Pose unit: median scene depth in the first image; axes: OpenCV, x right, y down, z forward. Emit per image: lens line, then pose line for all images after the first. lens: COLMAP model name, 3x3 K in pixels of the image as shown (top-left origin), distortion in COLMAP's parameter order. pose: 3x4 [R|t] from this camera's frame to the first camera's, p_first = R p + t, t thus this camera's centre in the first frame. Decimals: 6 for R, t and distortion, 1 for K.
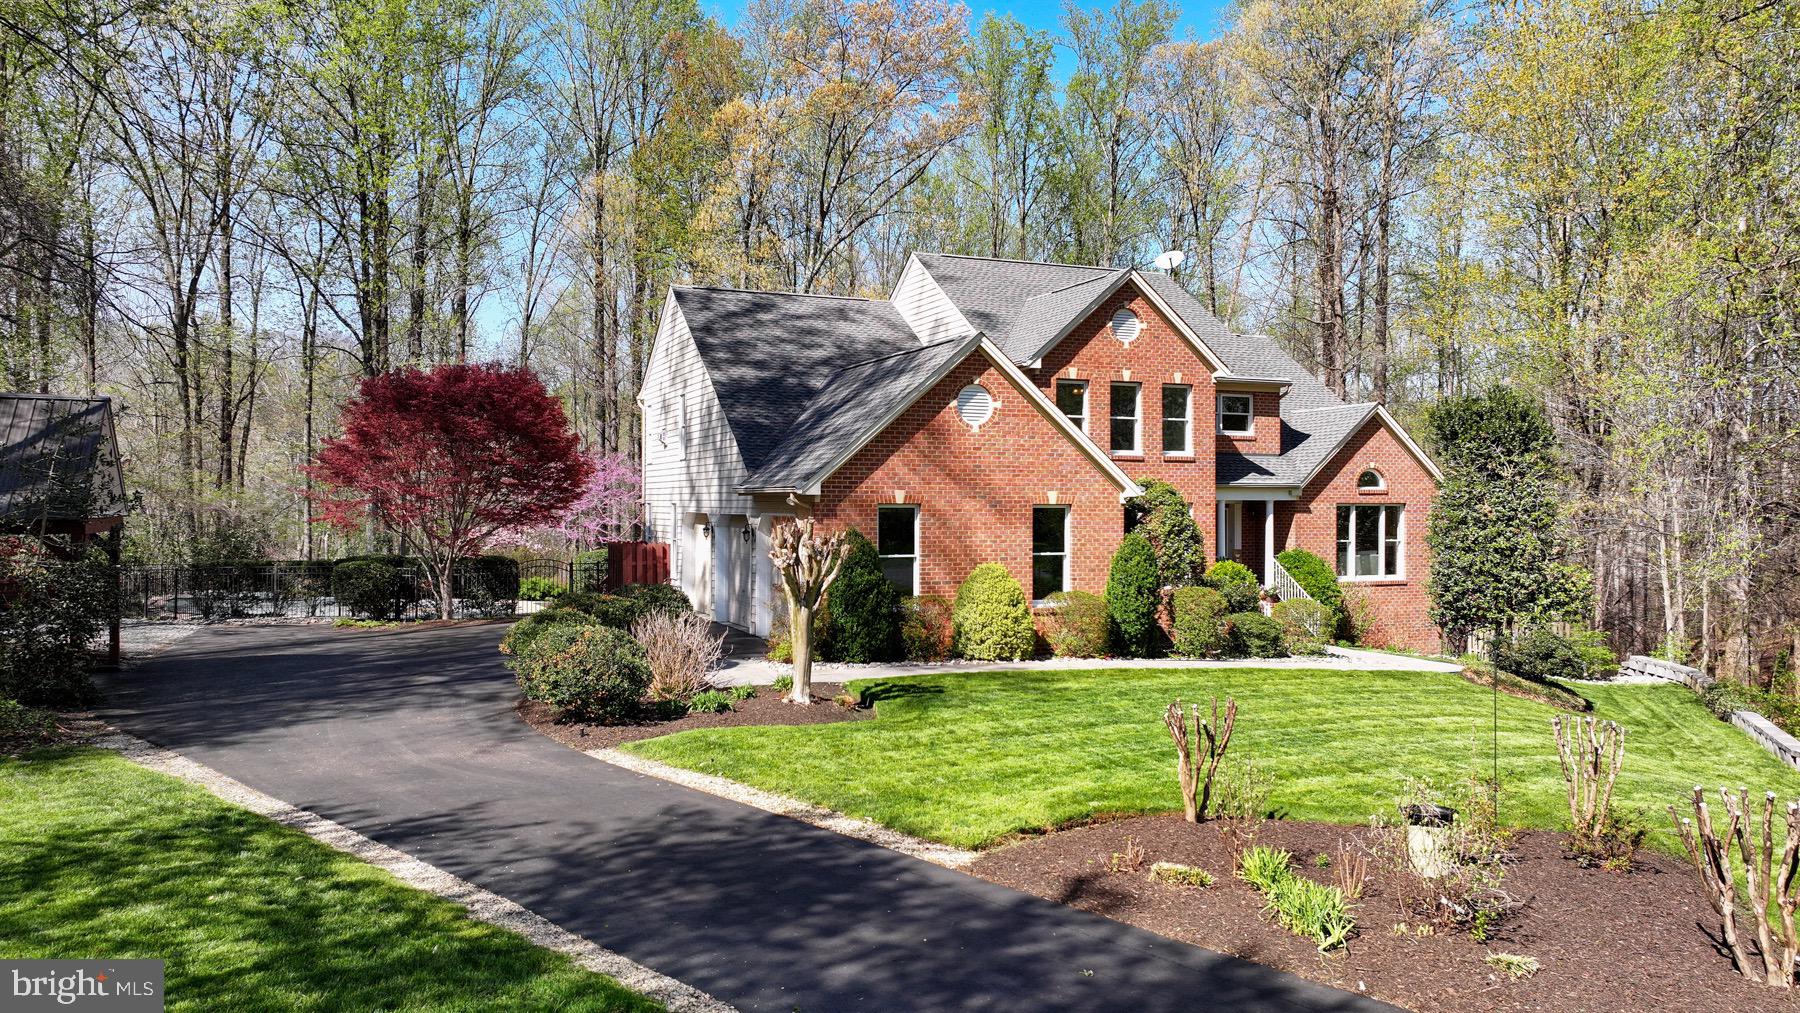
lens RADIAL K [[1263.6, 0, 909.7], [0, 1263.6, 505.3], [0, 0, 1]] dist [0.004486, 0.001544]
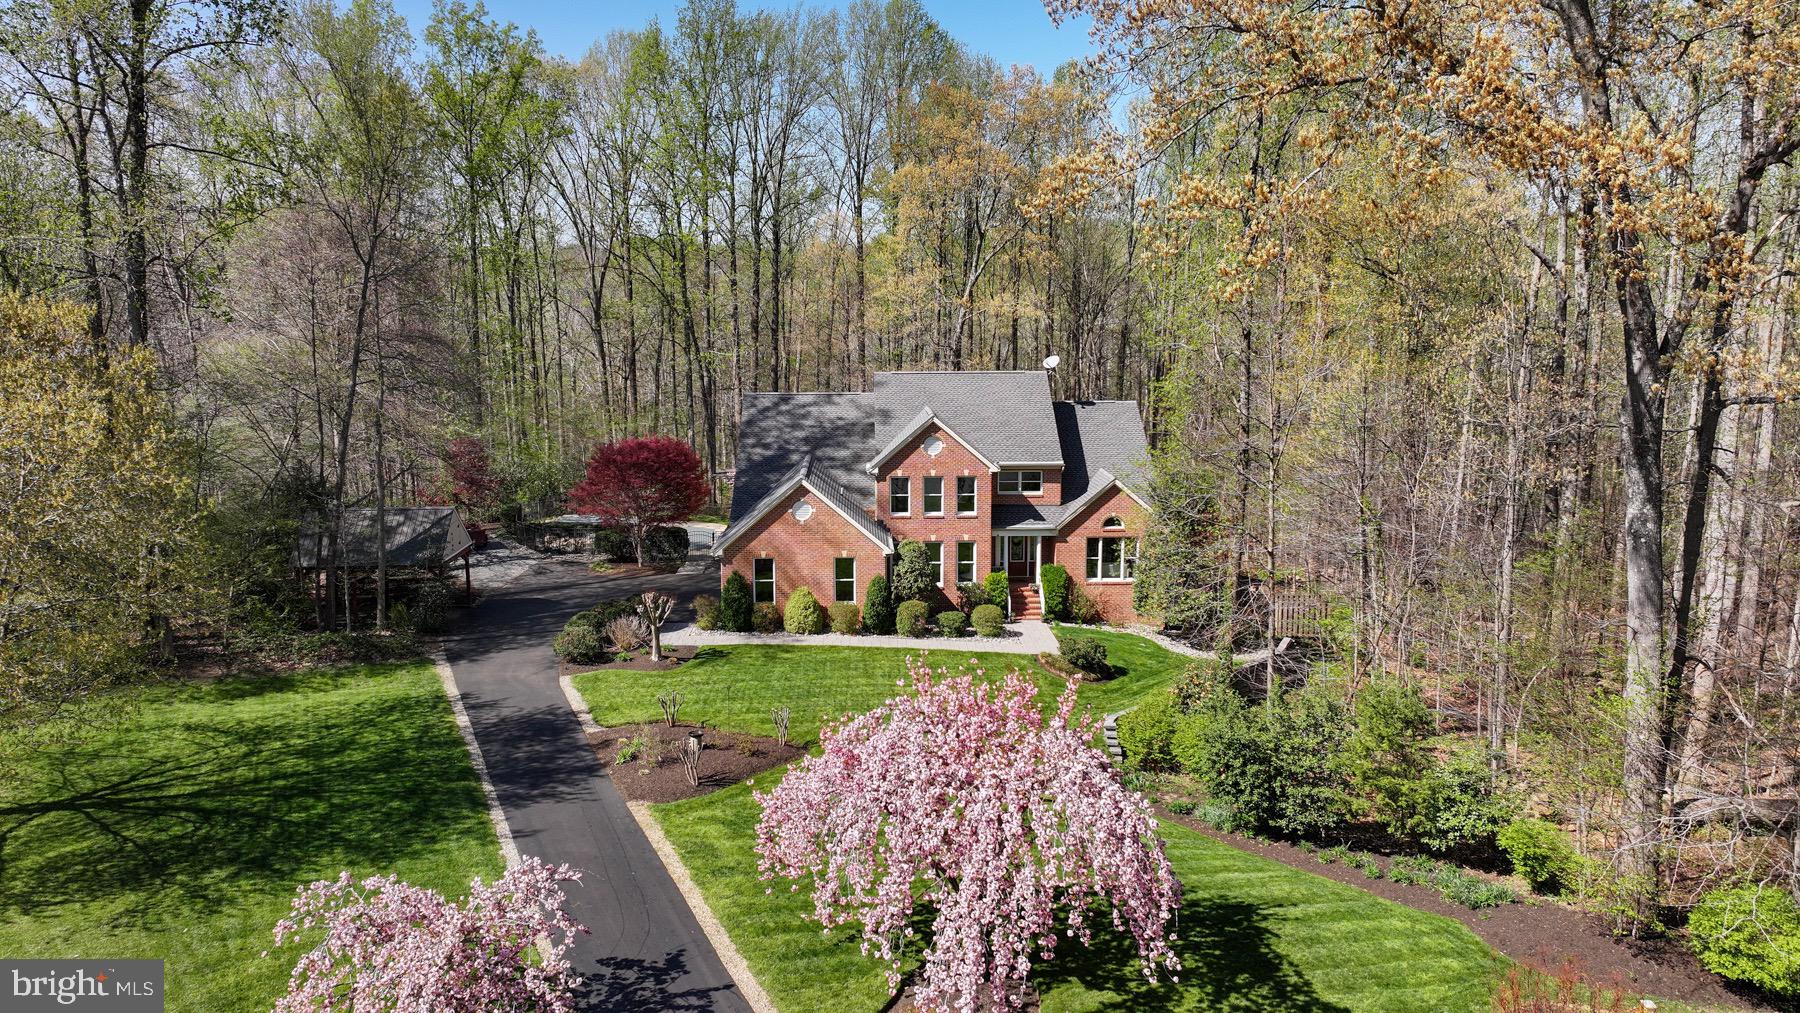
lens RADIAL K [[1263.6, 0, 912.8], [0, 1263.6, 509.0], [0, 0, 1]] dist [0.004486, 0.001544]
pose [[0.932286, 0.055068, -0.357505, 0.728963], [0.003199, 0.987050, 0.160383, -0.313682], [0.361707, -0.150667, 0.920037, -0.648094]]
